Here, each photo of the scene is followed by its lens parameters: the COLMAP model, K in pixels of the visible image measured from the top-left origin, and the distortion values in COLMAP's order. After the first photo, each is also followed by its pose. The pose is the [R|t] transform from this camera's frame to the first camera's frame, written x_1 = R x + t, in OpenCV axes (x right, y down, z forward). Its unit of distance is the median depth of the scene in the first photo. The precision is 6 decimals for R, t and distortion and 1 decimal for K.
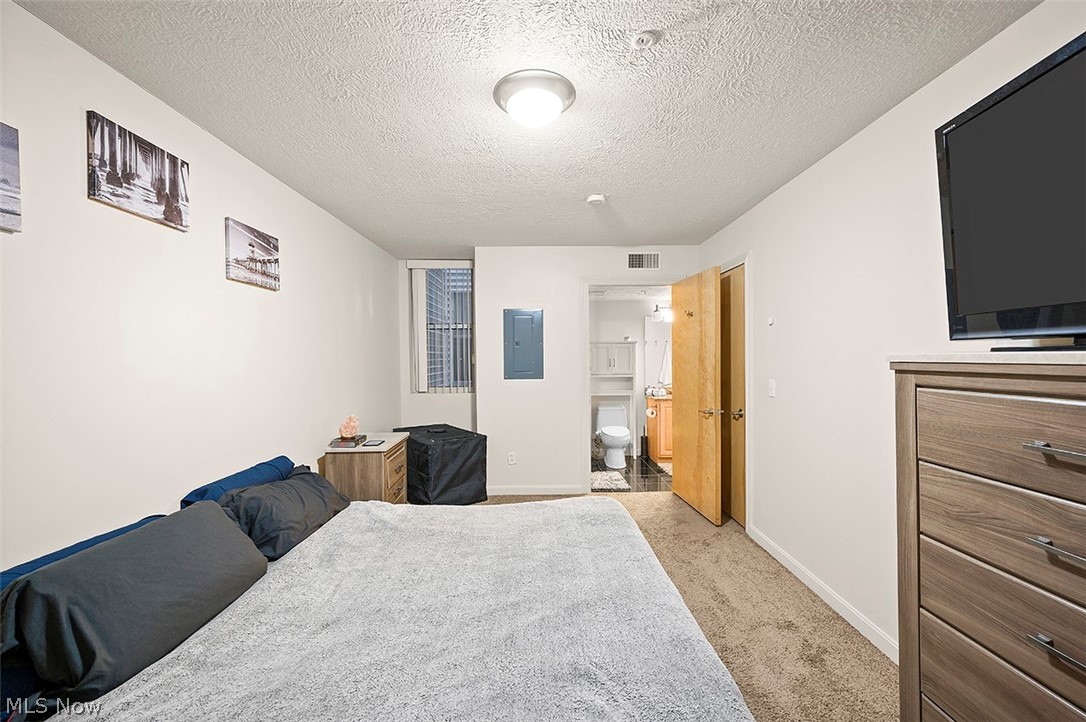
lens RADIAL K [[472.3, 0, 543.0], [0, 472.3, 359.5], [0, 0, 1]] dist [0.000101, 0.000017]
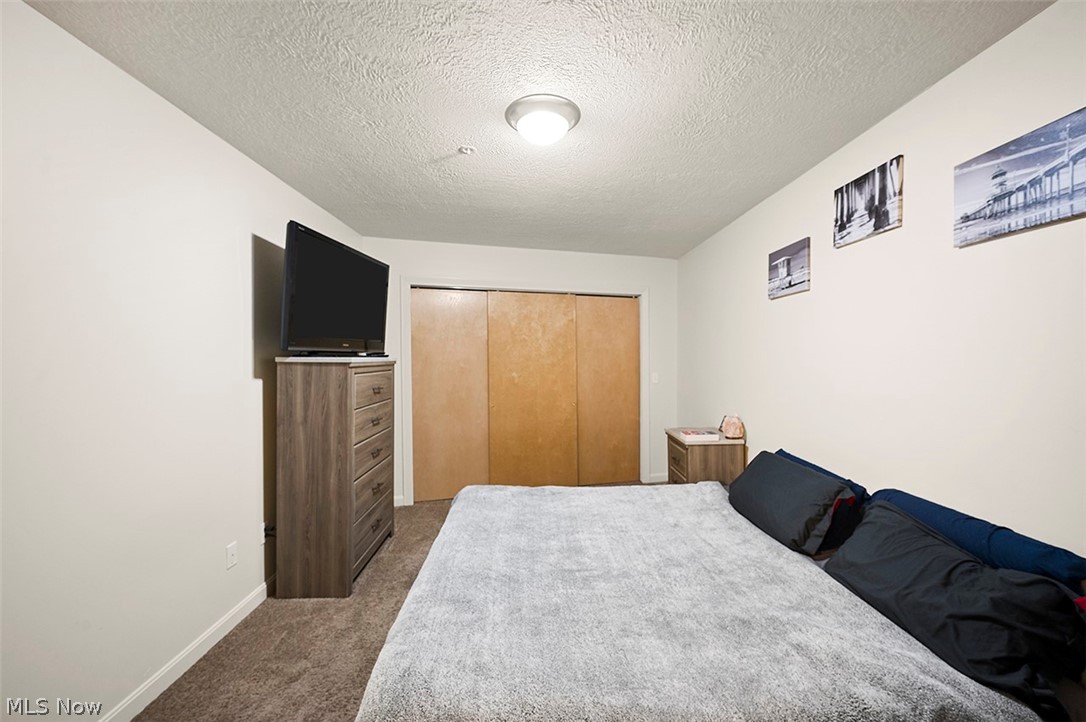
lens RADIAL K [[472.3, 0, 543.0], [0, 472.3, 358.1], [0, 0, 1]] dist [0.000101, 0.000017]
pose [[-0.999825, 0.012747, -0.013694, 0.003812], [0.012627, 0.999881, 0.008826, -0.013213], [0.013805, 0.008651, -0.999867, 2.036041]]
